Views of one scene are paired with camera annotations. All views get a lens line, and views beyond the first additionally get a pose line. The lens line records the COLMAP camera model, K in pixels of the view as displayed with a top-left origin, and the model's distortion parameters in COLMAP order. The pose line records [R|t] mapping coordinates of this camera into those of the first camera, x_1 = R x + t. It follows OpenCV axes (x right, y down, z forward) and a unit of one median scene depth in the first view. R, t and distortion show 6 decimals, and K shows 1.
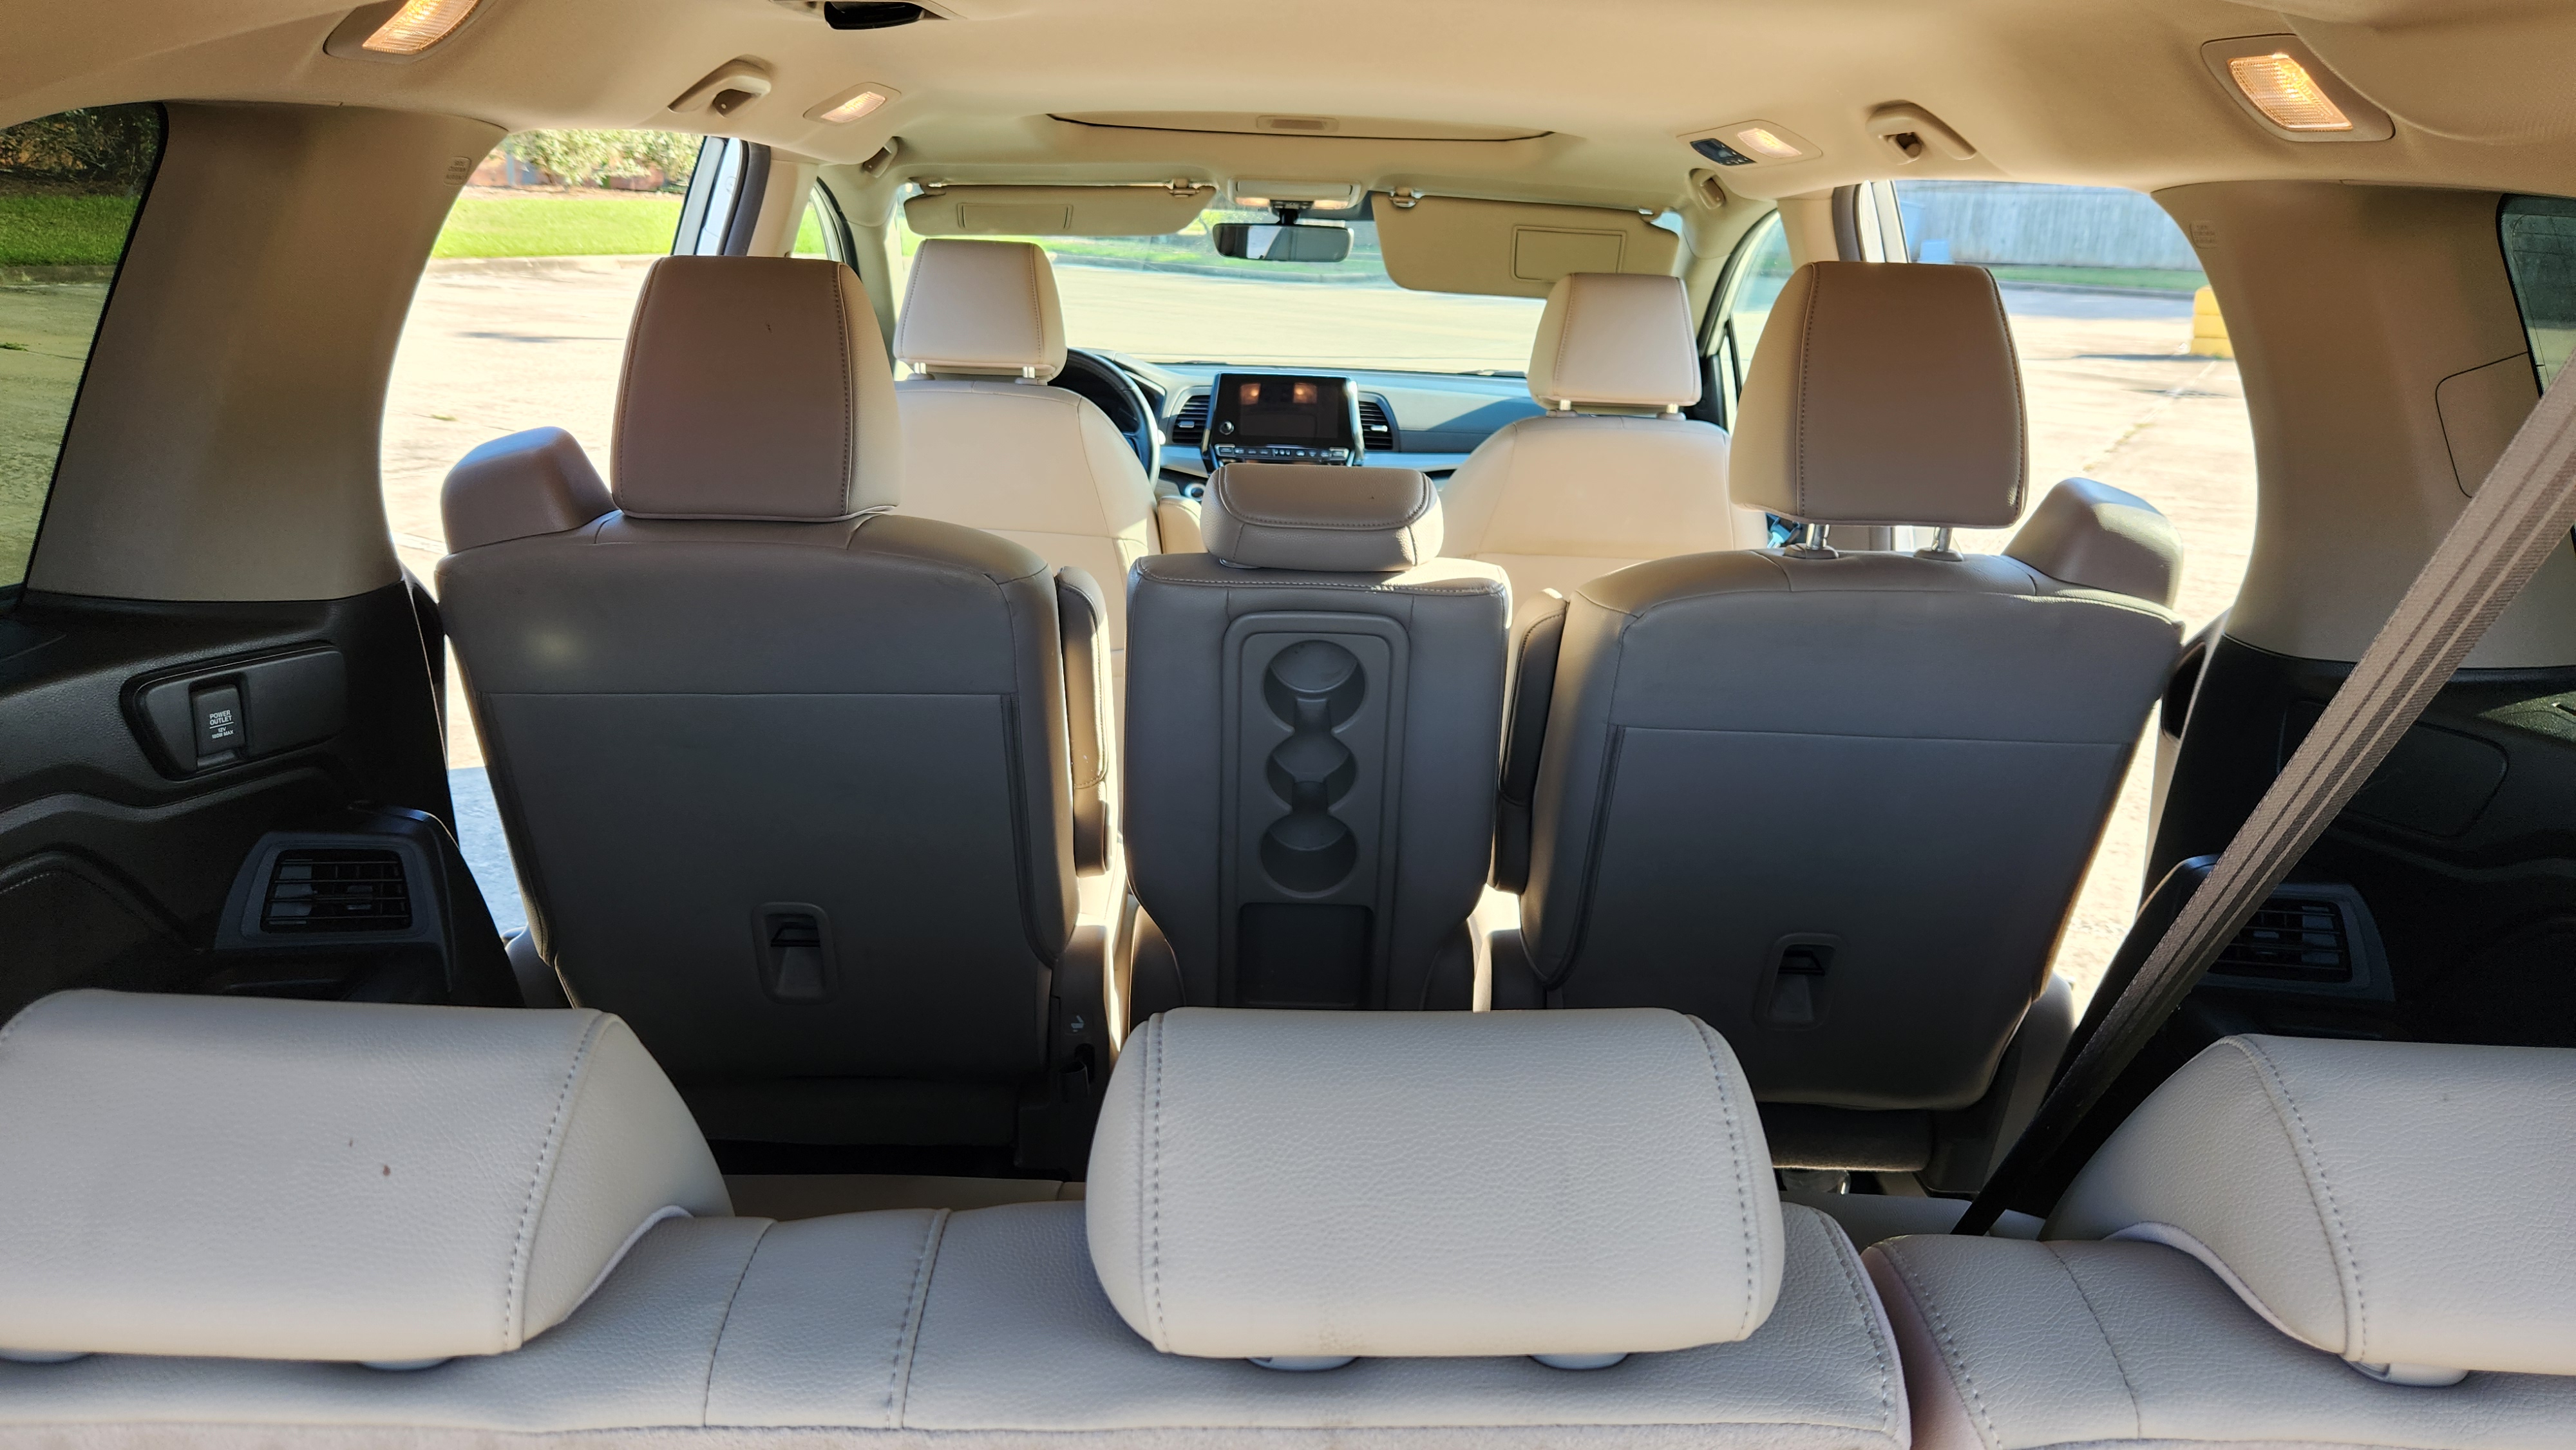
lens RADIAL K [[1681.1, 0, 1279.2], [0, 1681.1, 707.6], [0, 0, 1]] dist [0.037708, -0.001610]
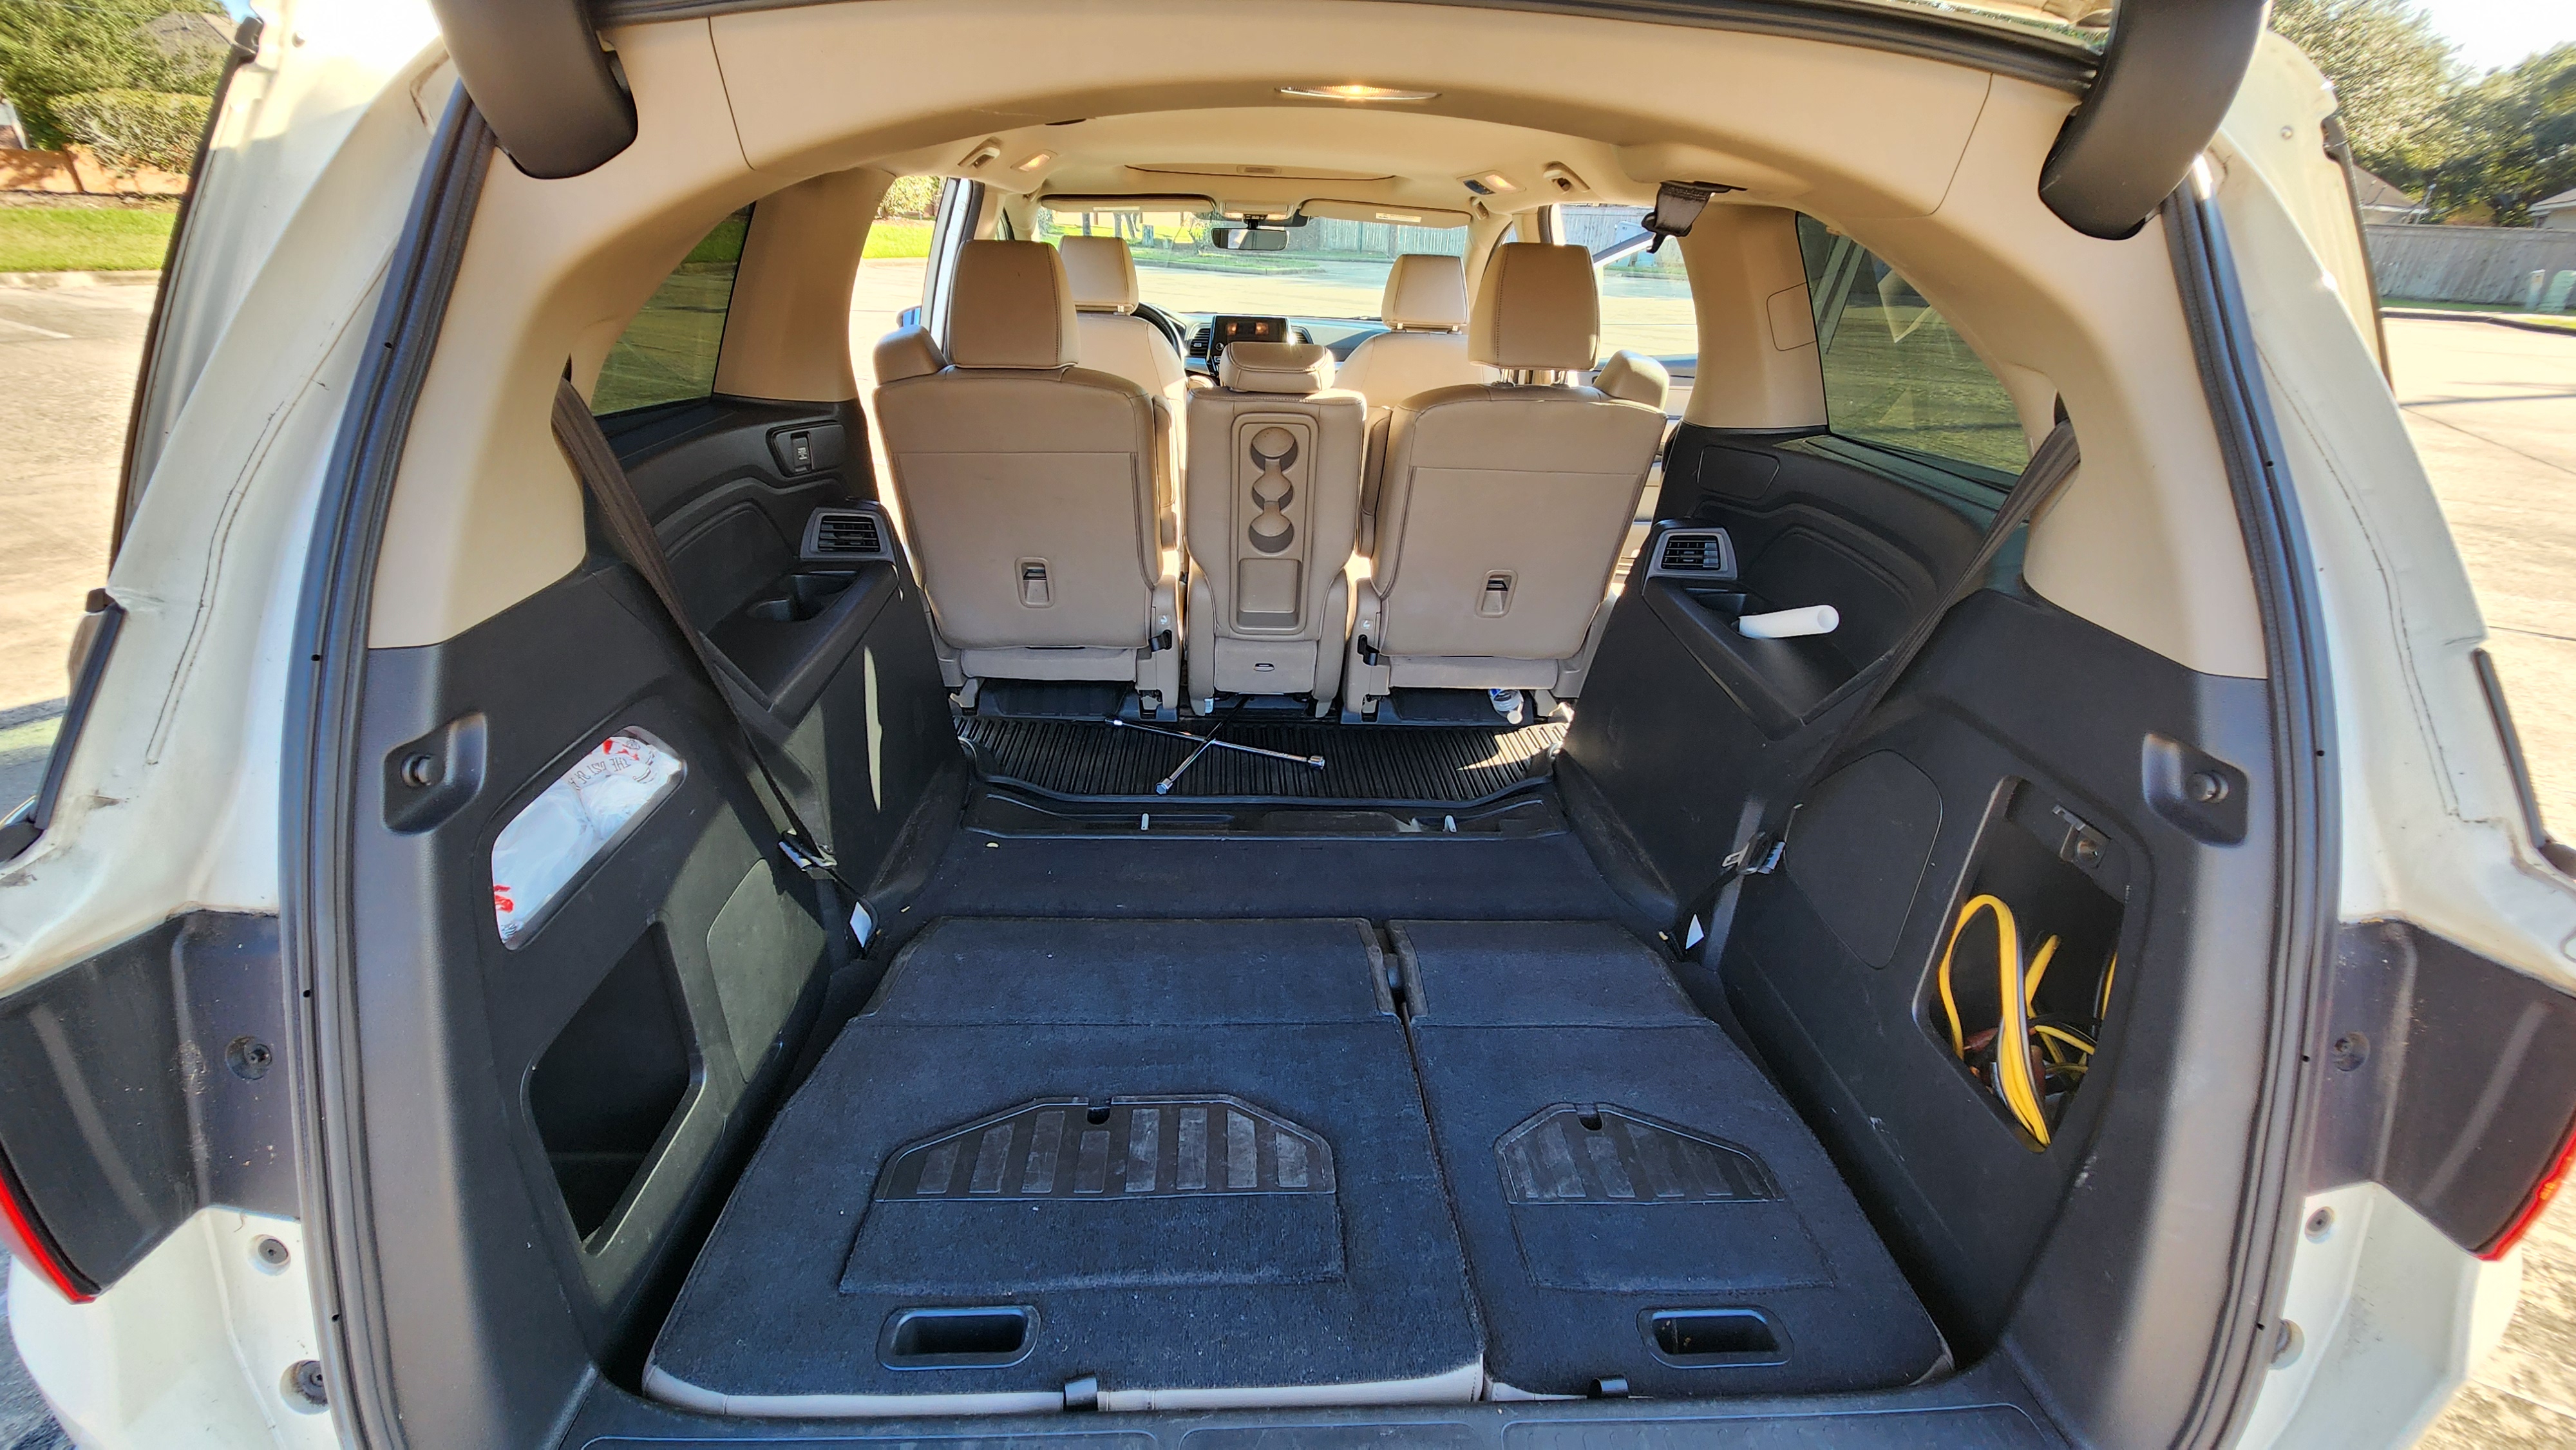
lens RADIAL K [[1046.8, 0, 1261.8], [0, 1046.8, 728.1], [0, 0, 1]] dist [-0.001476, -0.000001]
pose [[0.999738, -0.009354, 0.020881, -0.023408], [0.005928, 0.987339, 0.158513, 0.111125], [-0.022099, -0.158348, 0.987136, -0.334826]]
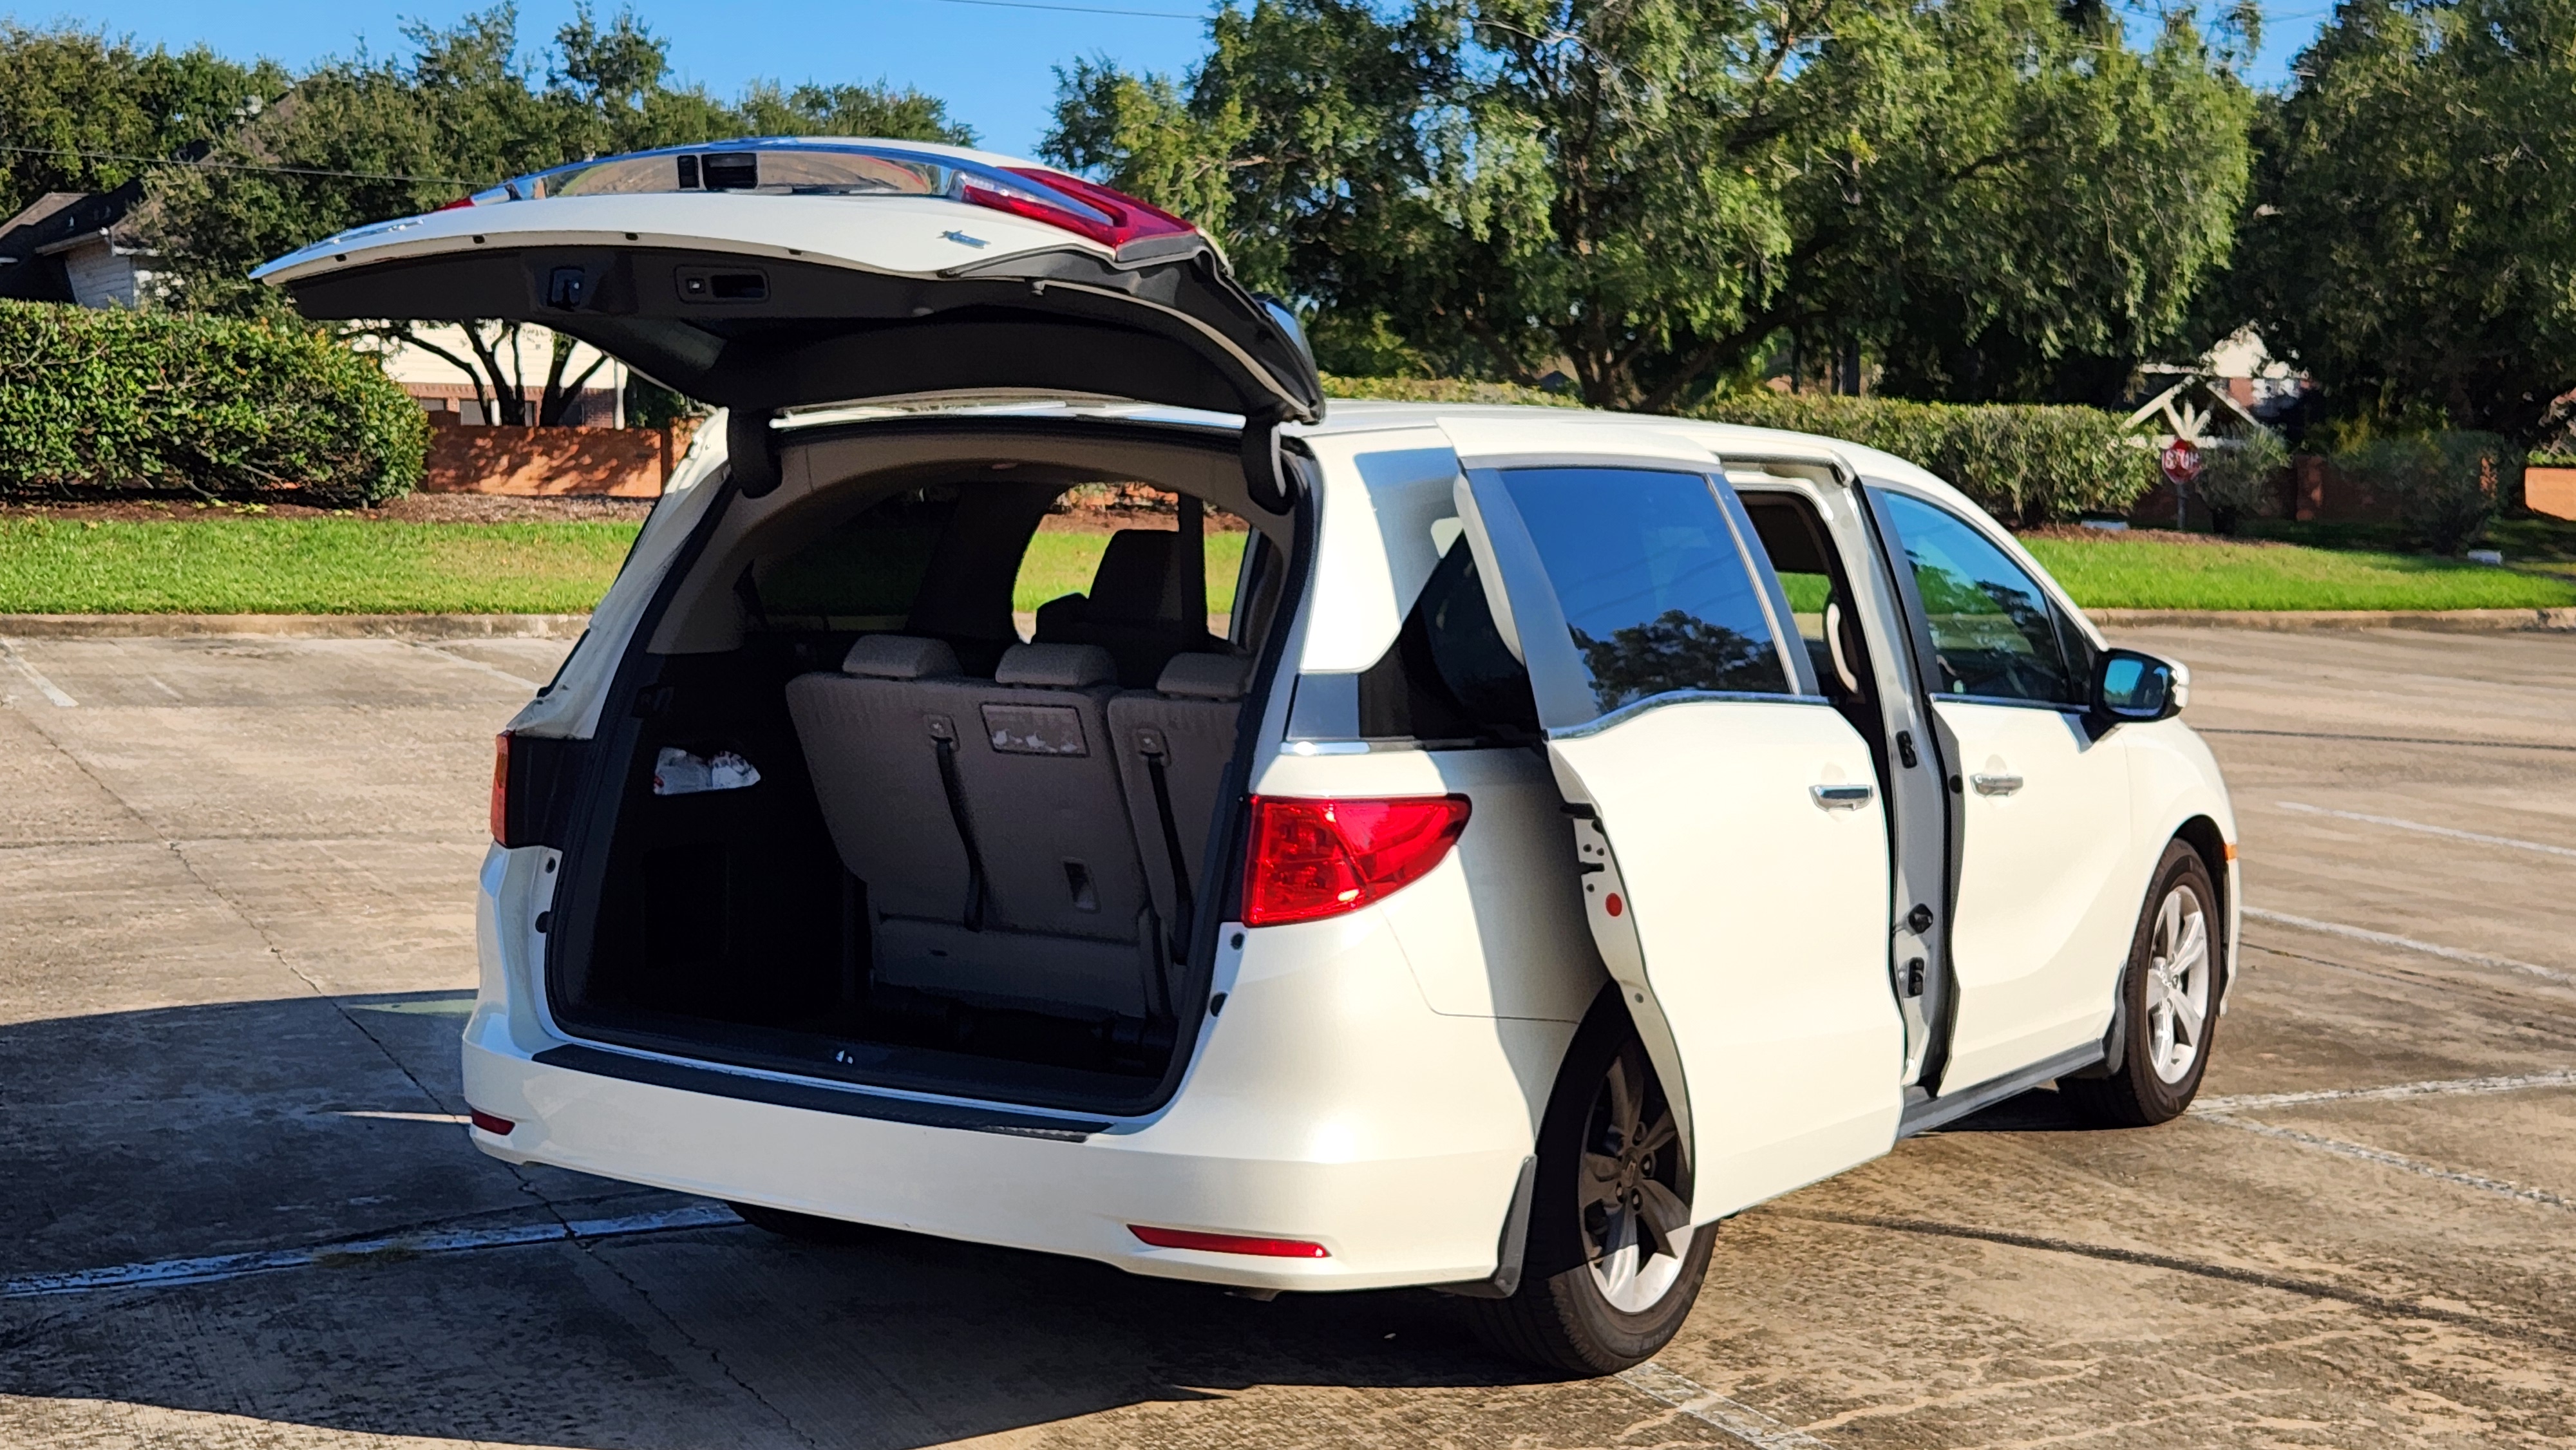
lens RADIAL K [[4337.3, 0, 1319.8], [0, 4337.3, 727.1], [0, 0, 1]] dist [0.068709, 0.024072]
pose [[0.812477, 0.023706, -0.582511, 3.306952], [-0.167940, 0.966336, -0.194914, 1.120383], [0.558280, 0.256190, 0.789107, -3.524905]]
